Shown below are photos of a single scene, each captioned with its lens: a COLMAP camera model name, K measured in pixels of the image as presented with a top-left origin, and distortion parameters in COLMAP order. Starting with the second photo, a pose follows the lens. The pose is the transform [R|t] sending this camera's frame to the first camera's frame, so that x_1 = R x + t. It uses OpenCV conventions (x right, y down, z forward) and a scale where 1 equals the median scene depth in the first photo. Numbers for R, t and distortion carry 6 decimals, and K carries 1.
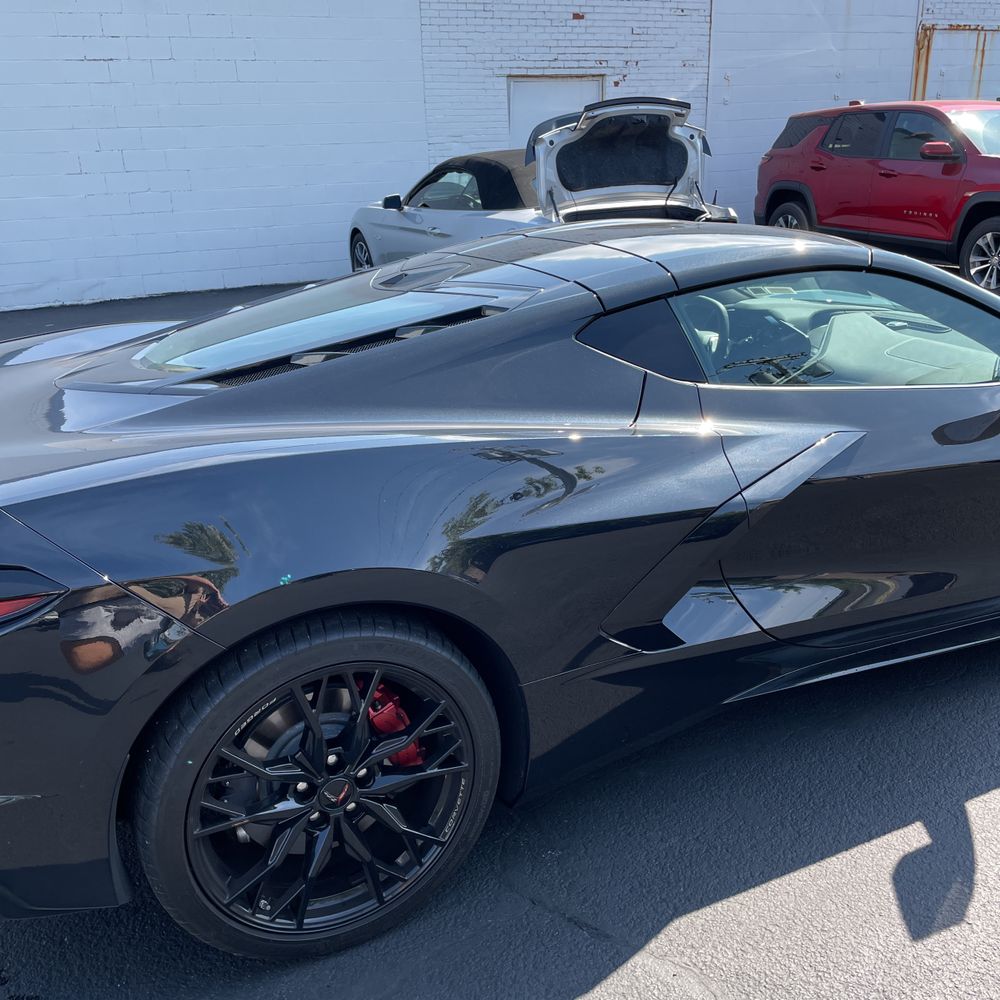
lens RADIAL K [[1021.3, 0, 501.8], [0, 1021.3, 510.2], [0, 0, 1]] dist [0.016450, 0.000000]
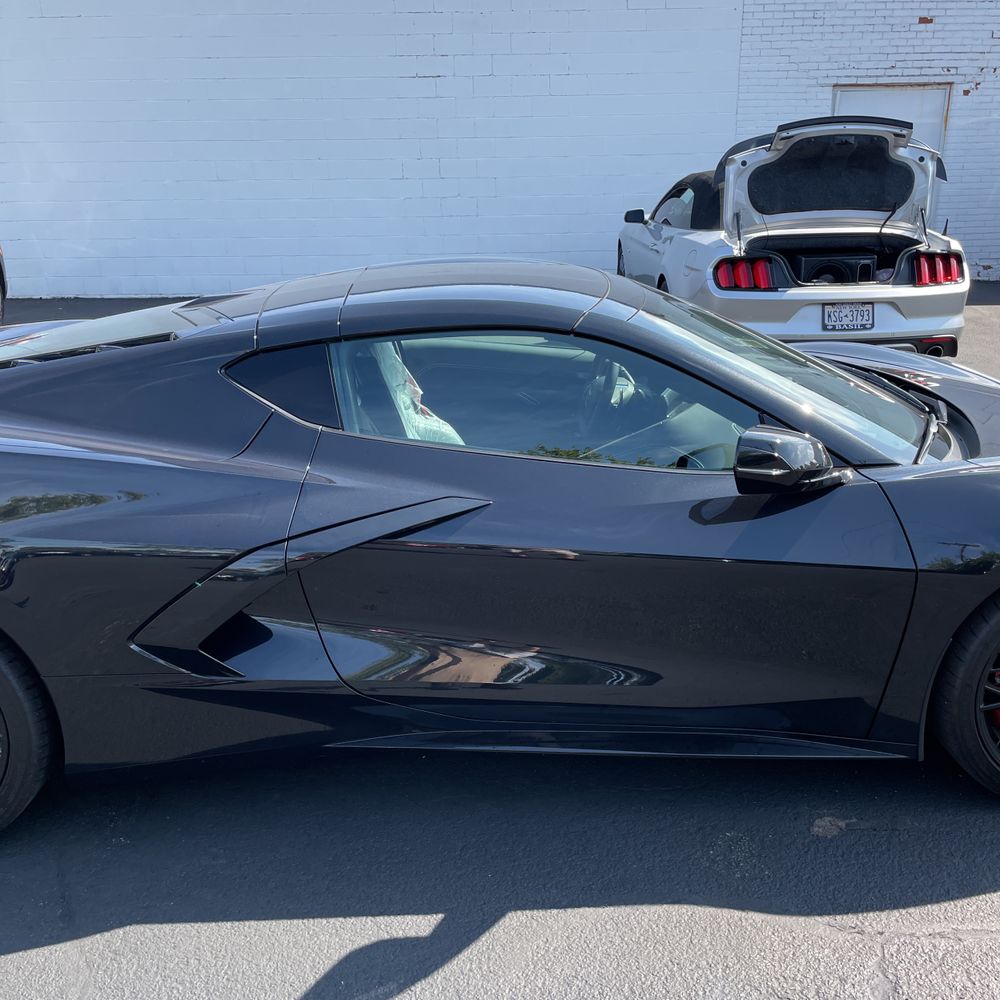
lens RADIAL K [[1021.3, 0, 514.6], [0, 1021.3, 503.2], [0, 0, 1]] dist [0.016450, 0.000000]
pose [[0.914166, 0.147961, -0.377371, 0.253308], [-0.150576, 0.988337, 0.022744, -0.033991], [0.376335, 0.036031, 0.925783, 0.044282]]
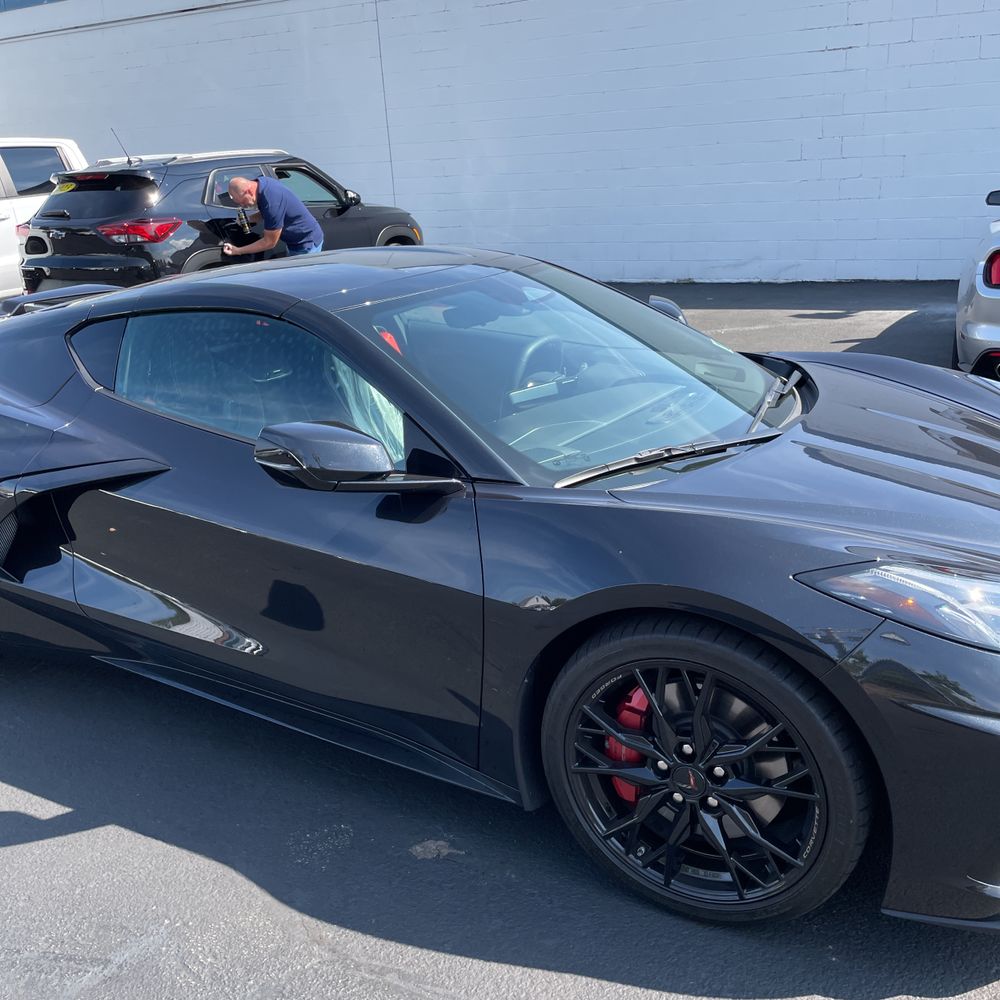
lens RADIAL K [[1021.3, 0, 504.5], [0, 1021.3, 514.3], [0, 0, 1]] dist [0.016450, 0.000000]
pose [[0.572706, 0.270844, -0.773726, 0.479332], [-0.245011, 0.957254, 0.153733, -0.095641], [0.782290, 0.101528, 0.614585, 0.214313]]
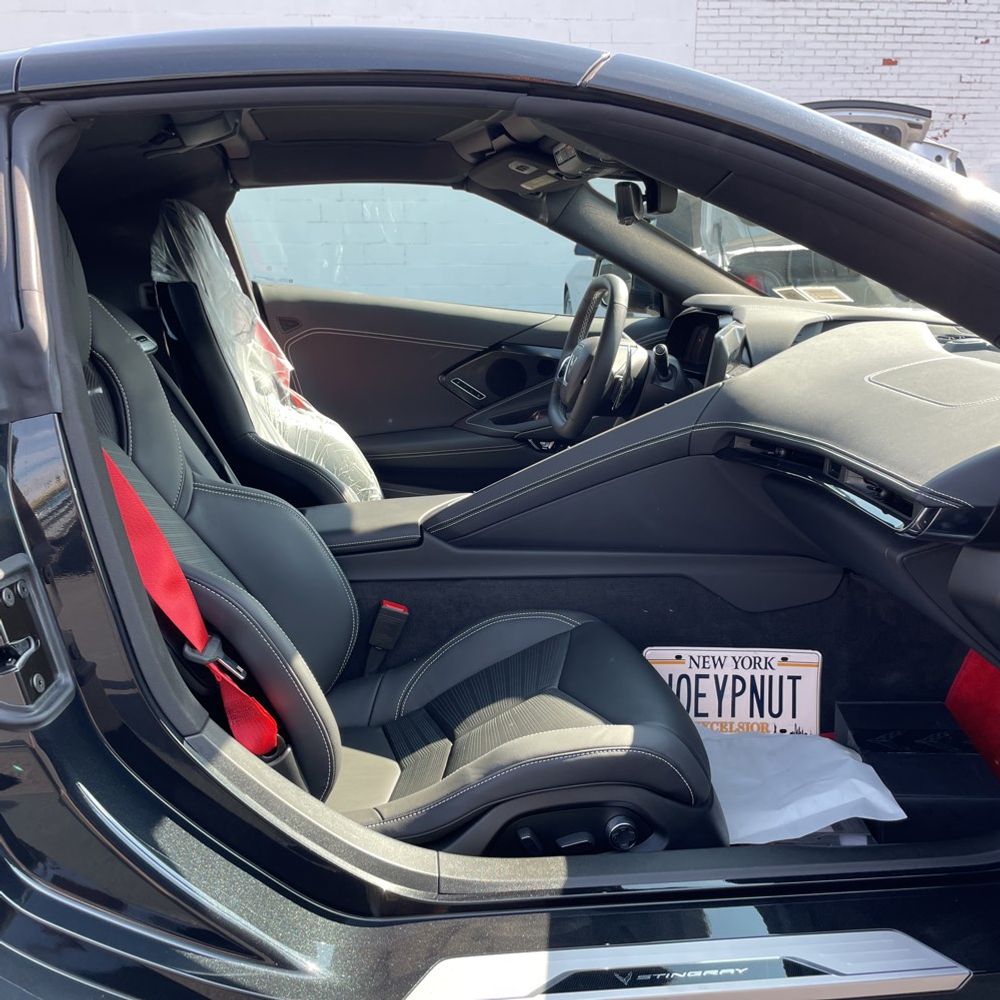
lens RADIAL K [[1021.3, 0, 503.6], [0, 1021.3, 504.2], [0, 0, 1]] dist [0.016450, 0.000000]
pose [[0.934402, 0.113286, -0.337725, 0.177432], [-0.146330, 0.986467, -0.073961, -0.016131], [0.324776, 0.118528, 0.938334, 0.236467]]
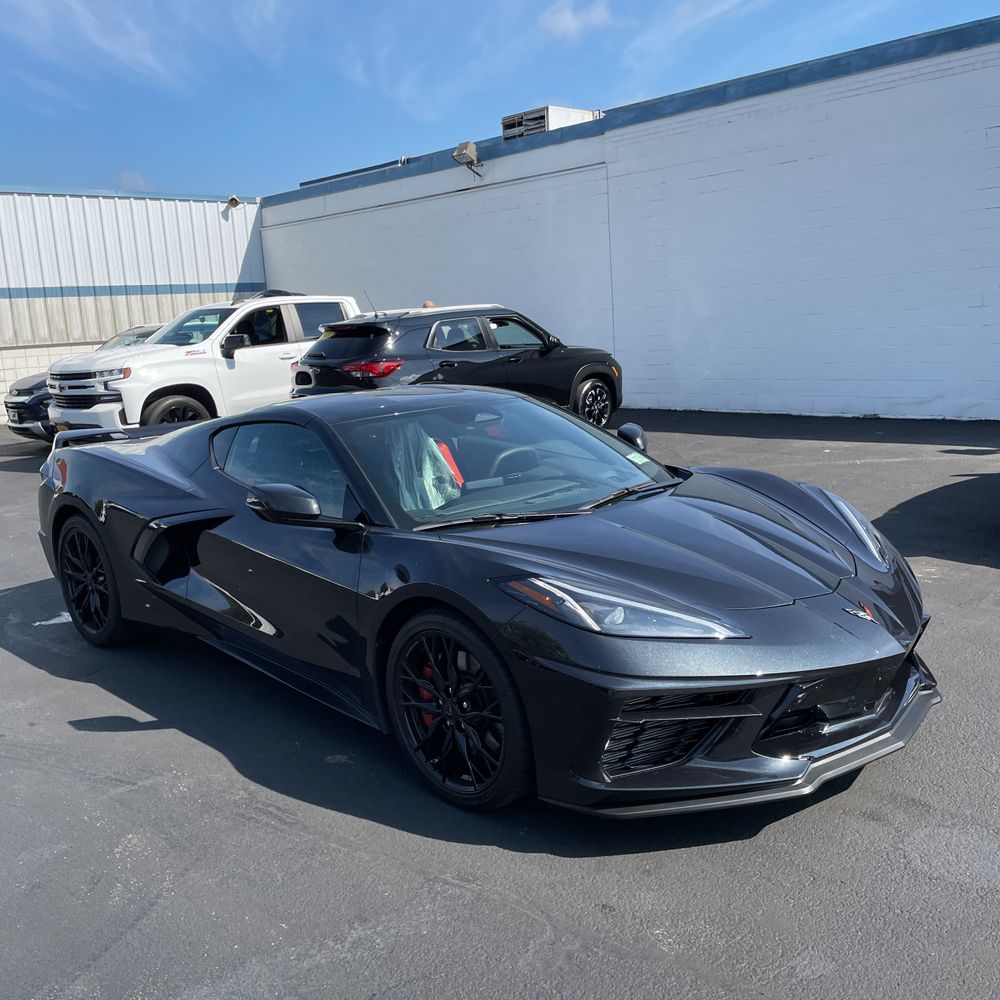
lens RADIAL K [[1021.3, 0, 491.9], [0, 1021.3, 501.6], [0, 0, 1]] dist [0.016450, 0.000000]
pose [[0.296721, 0.183733, -0.937123, 0.731166], [-0.272545, 0.956796, 0.101294, -0.135845], [0.915246, 0.225352, 0.333977, 0.279859]]
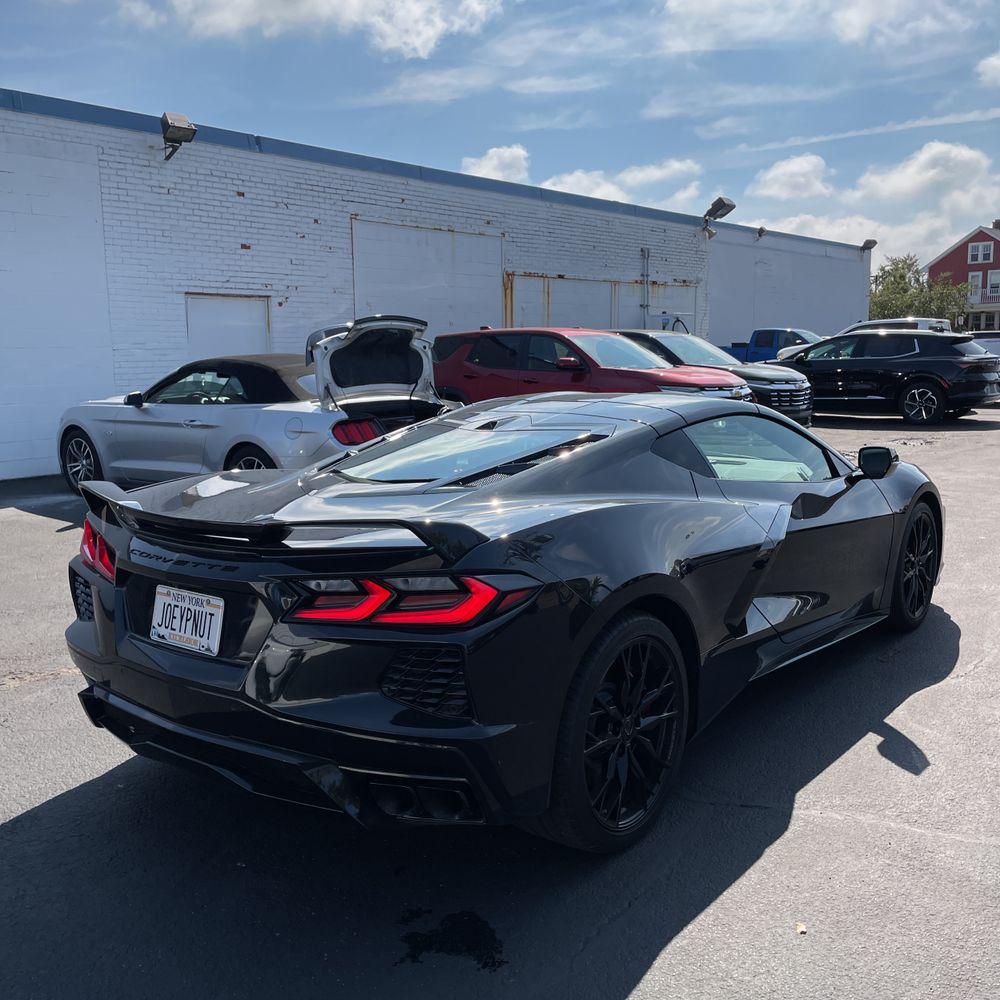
lens RADIAL K [[1021.3, 0, 519.3], [0, 1021.3, 503.2], [0, 0, 1]] dist [0.016450, 0.000000]
pose [[0.899804, -0.043039, 0.434166, -0.263970], [0.131756, 0.975467, -0.176365, 0.053446], [-0.415924, 0.215898, 0.883400, -0.098550]]
